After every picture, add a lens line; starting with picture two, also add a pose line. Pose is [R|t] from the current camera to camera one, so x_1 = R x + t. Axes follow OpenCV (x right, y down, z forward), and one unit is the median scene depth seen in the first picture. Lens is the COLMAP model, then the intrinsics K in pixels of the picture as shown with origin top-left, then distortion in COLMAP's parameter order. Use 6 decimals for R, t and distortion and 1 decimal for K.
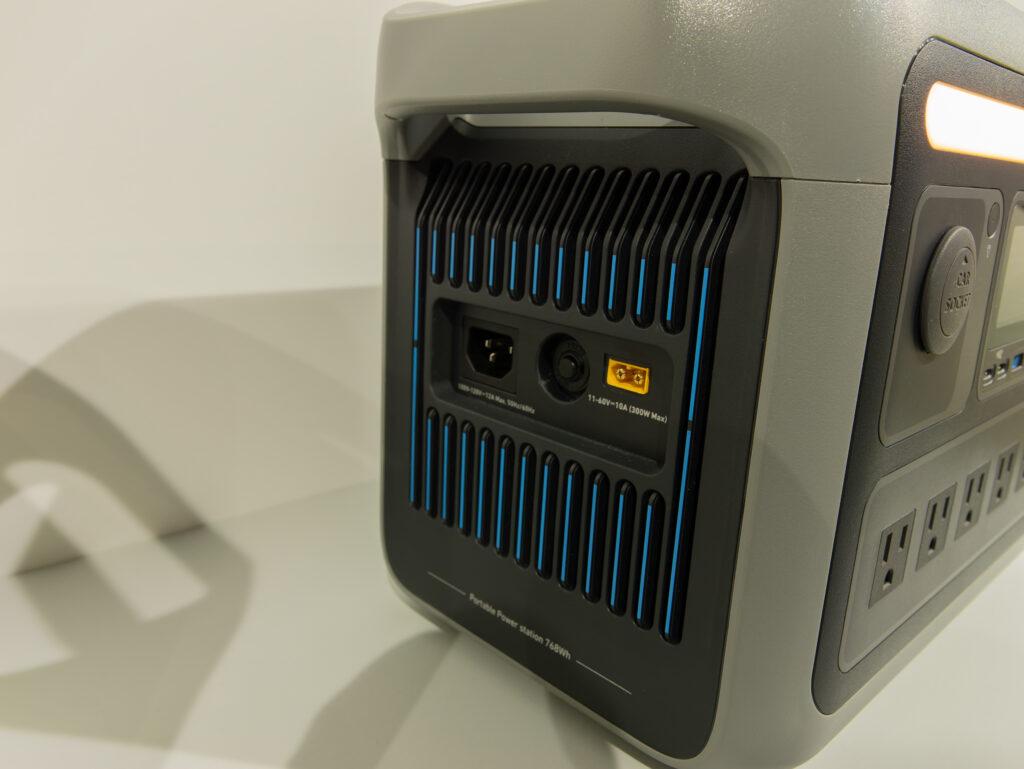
lens RADIAL K [[820.8, 0, 512.0], [0, 820.8, 384.5], [0, 0, 1]] dist [-0.002279, -0.001840]
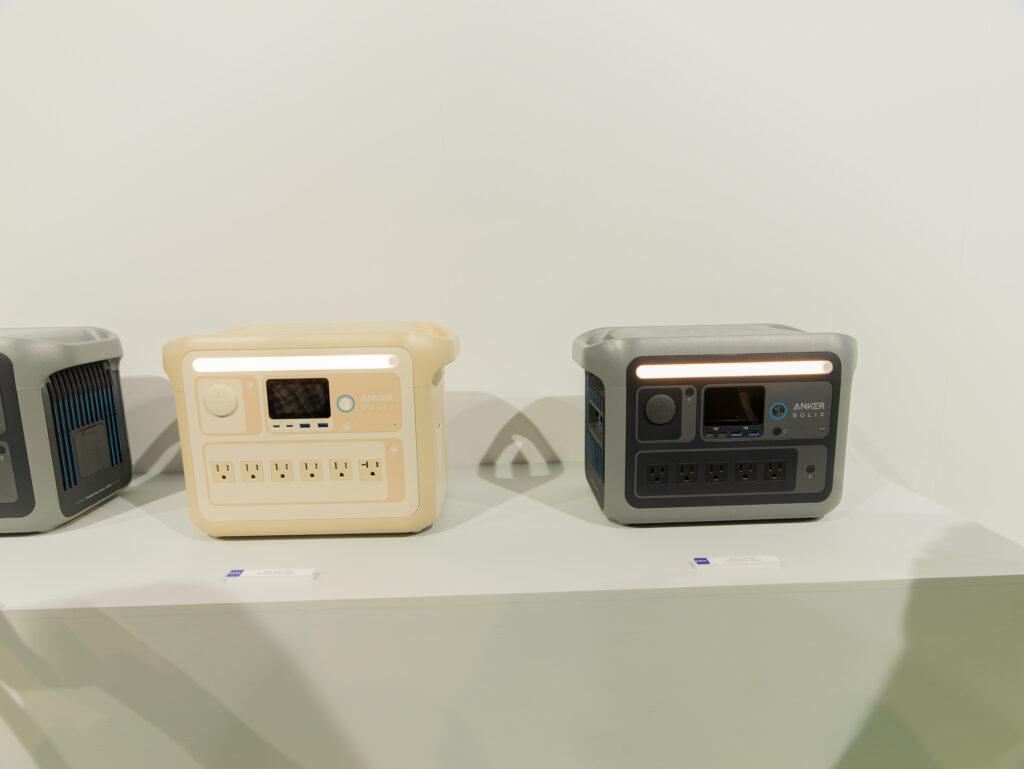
lens RADIAL K [[594.8, 0, 514.0], [0, 594.8, 389.2], [0, 0, 1]] dist [0.000642, 0.000481]
pose [[0.738594, 0.052099, -0.672134, 1.309090], [-0.109595, 0.993026, -0.043459, 0.000944], [0.665182, 0.105761, 0.739153, -1.150800]]
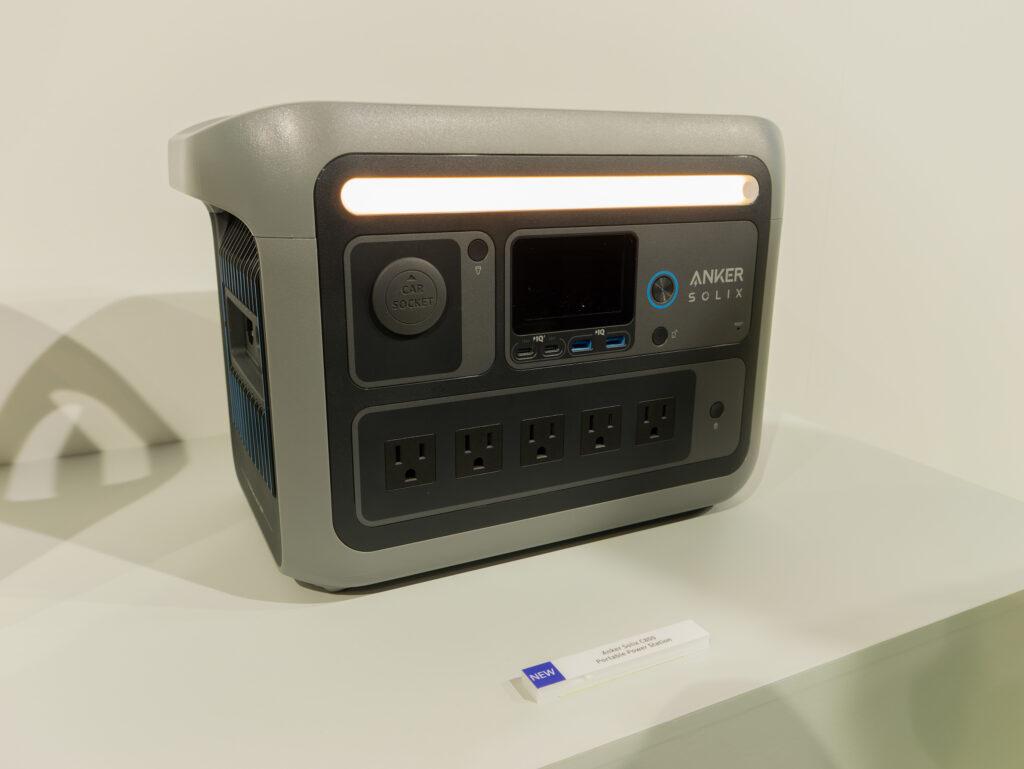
lens RADIAL K [[820.8, 0, 512.0], [0, 820.8, 384.5], [0, 0, 1]] dist [-0.002279, -0.001840]
pose [[0.950857, 0.039117, -0.307149, 0.795727], [-0.033704, 0.999169, 0.022911, 0.011587], [0.307790, -0.011433, 0.951386, -0.321012]]
